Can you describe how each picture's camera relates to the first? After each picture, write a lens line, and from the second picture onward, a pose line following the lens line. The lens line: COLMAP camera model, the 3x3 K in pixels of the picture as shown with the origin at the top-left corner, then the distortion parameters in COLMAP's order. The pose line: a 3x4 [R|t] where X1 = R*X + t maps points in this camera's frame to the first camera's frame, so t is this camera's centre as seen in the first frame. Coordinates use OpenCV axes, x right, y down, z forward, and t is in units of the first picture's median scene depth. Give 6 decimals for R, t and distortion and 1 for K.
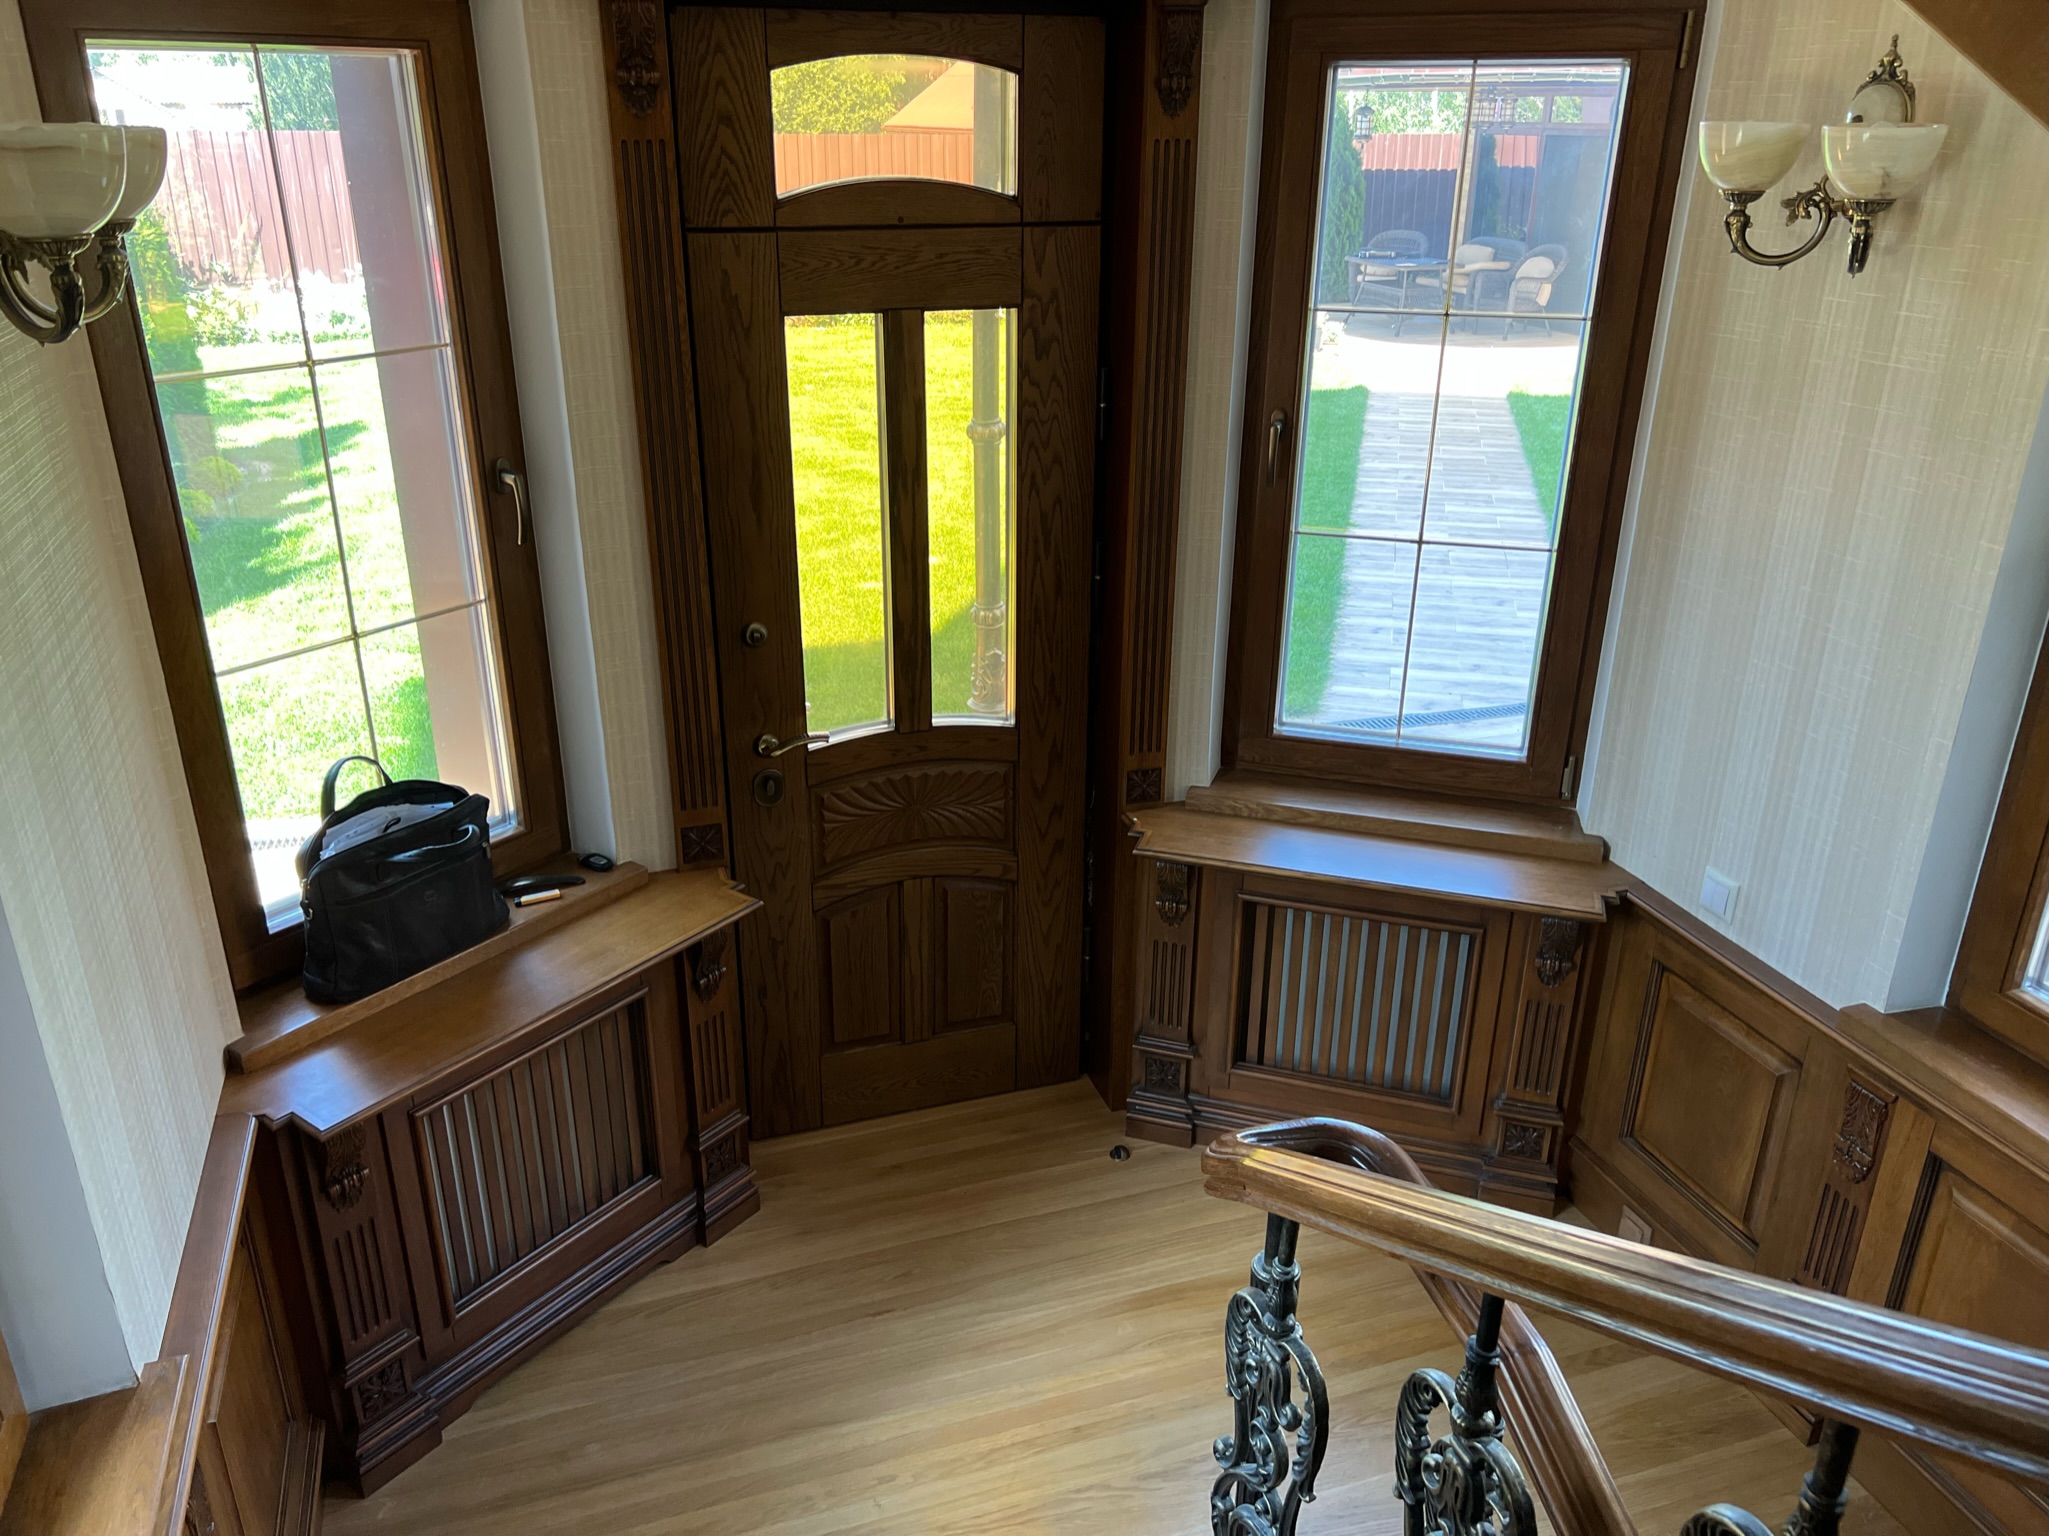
lens RADIAL K [[1539.8, 0, 1013.2], [0, 1539.8, 760.2], [0, 0, 1]] dist [0.073127, -0.097112]
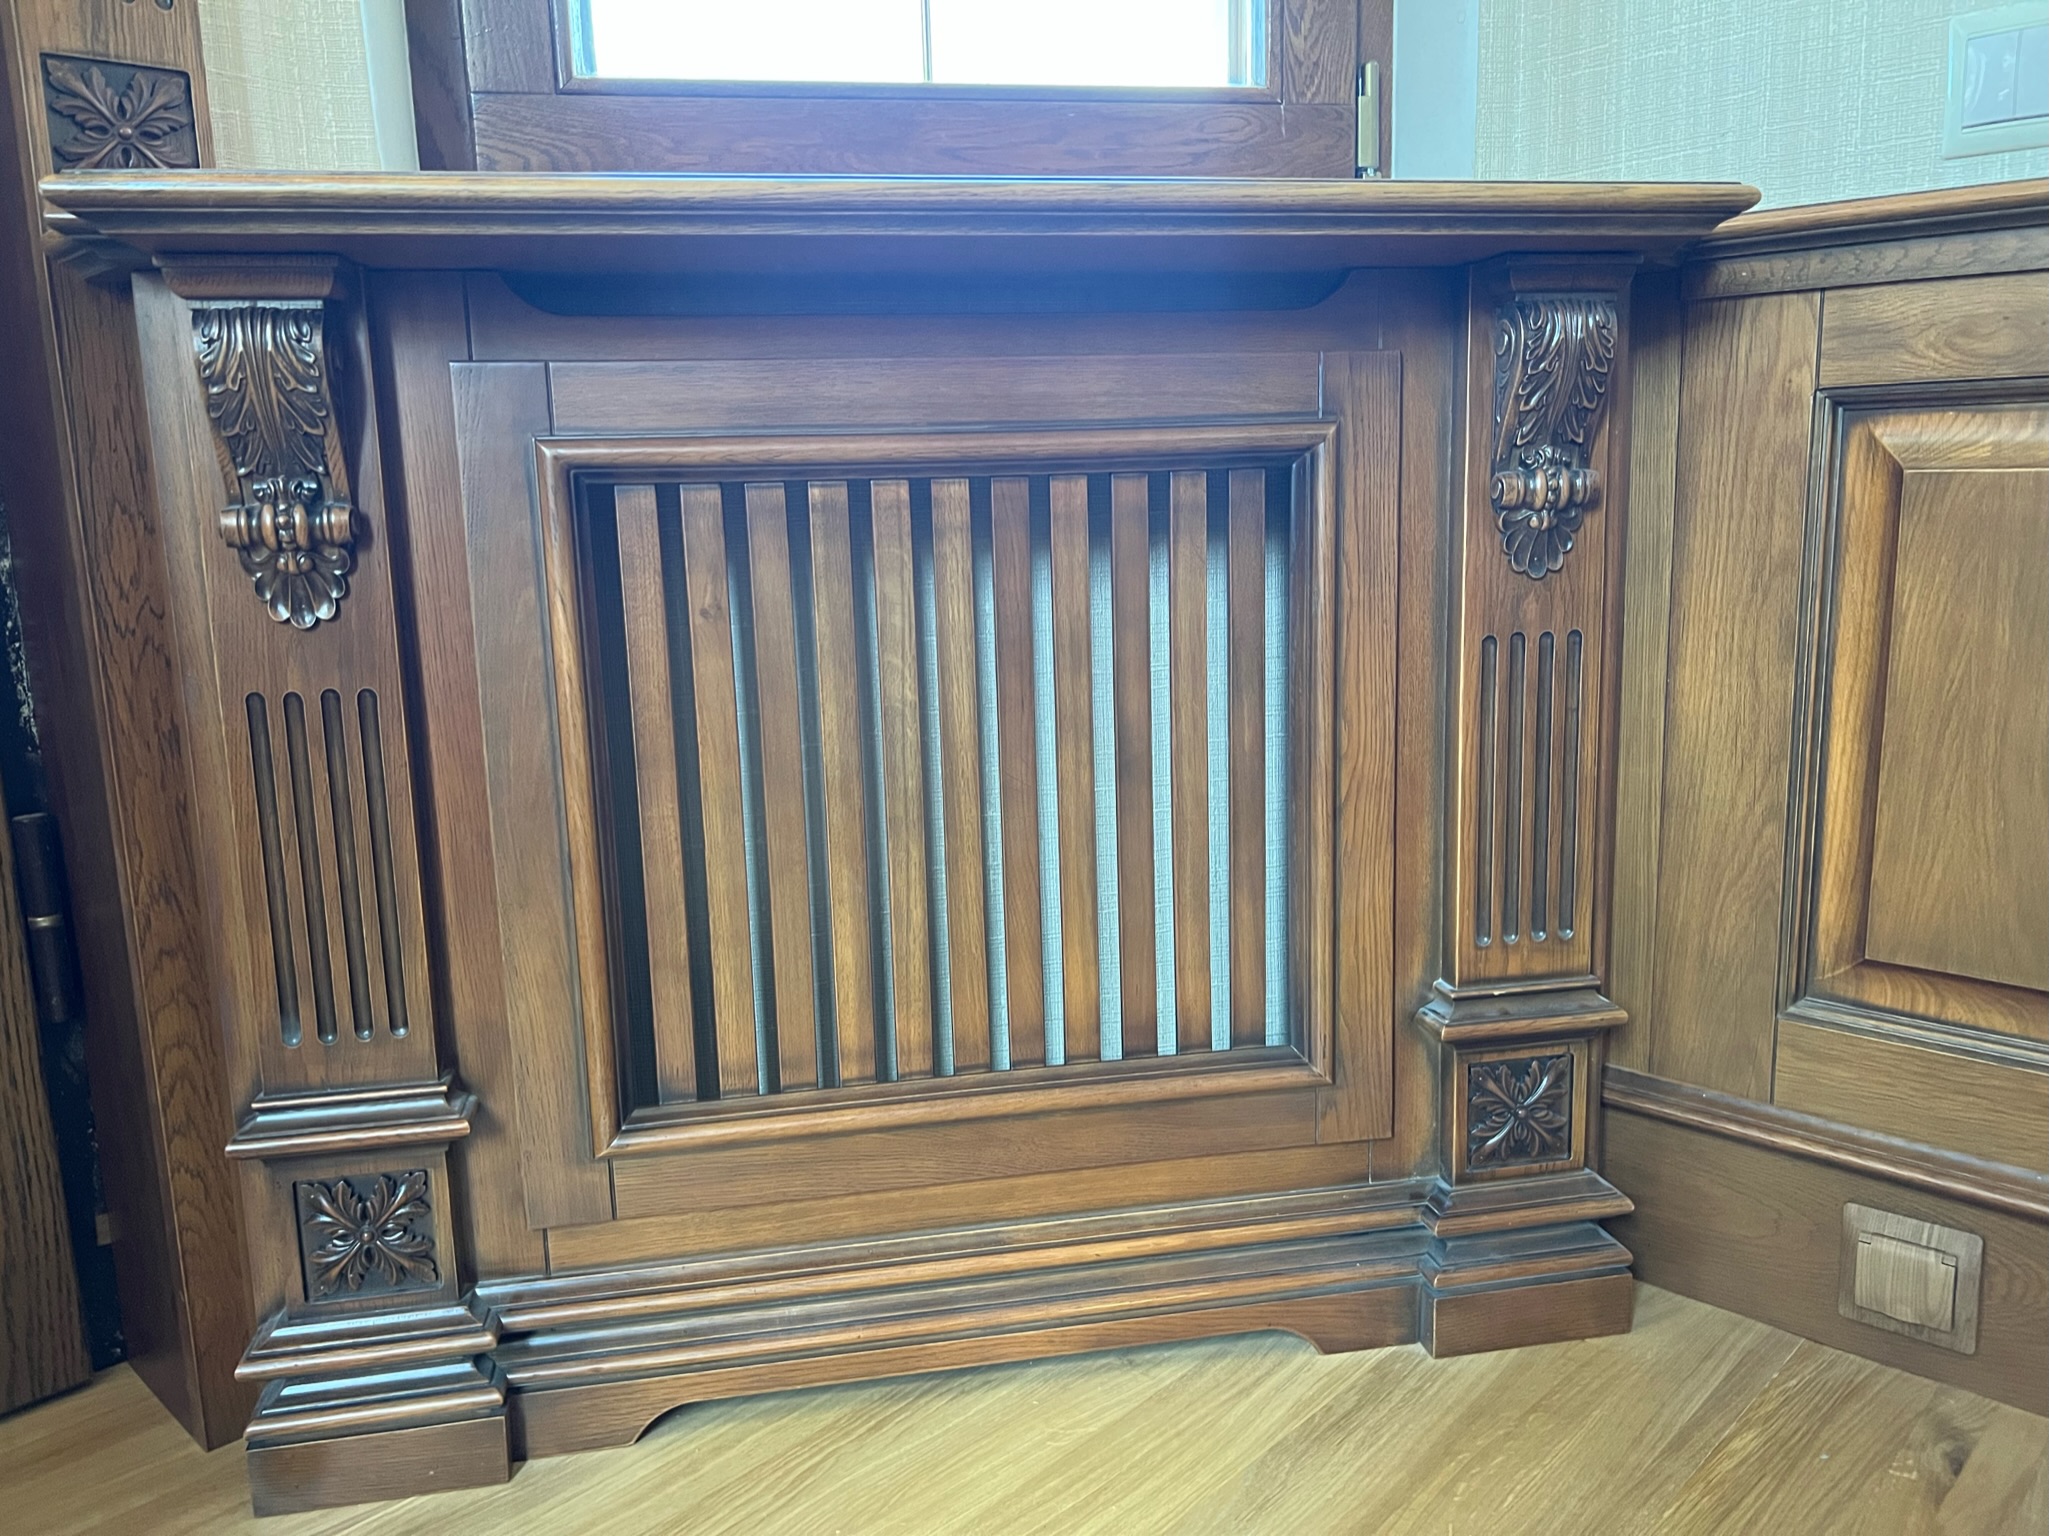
lens RADIAL K [[1536.6, 0, 1022.9], [0, 1536.6, 766.8], [0, 0, 1]] dist [0.049910, -0.056409]
pose [[0.884331, -0.110223, 0.453661, 0.085319], [0.210658, 0.961392, -0.177057, 0.199704], [-0.416631, 0.252144, 0.873408, 0.697421]]
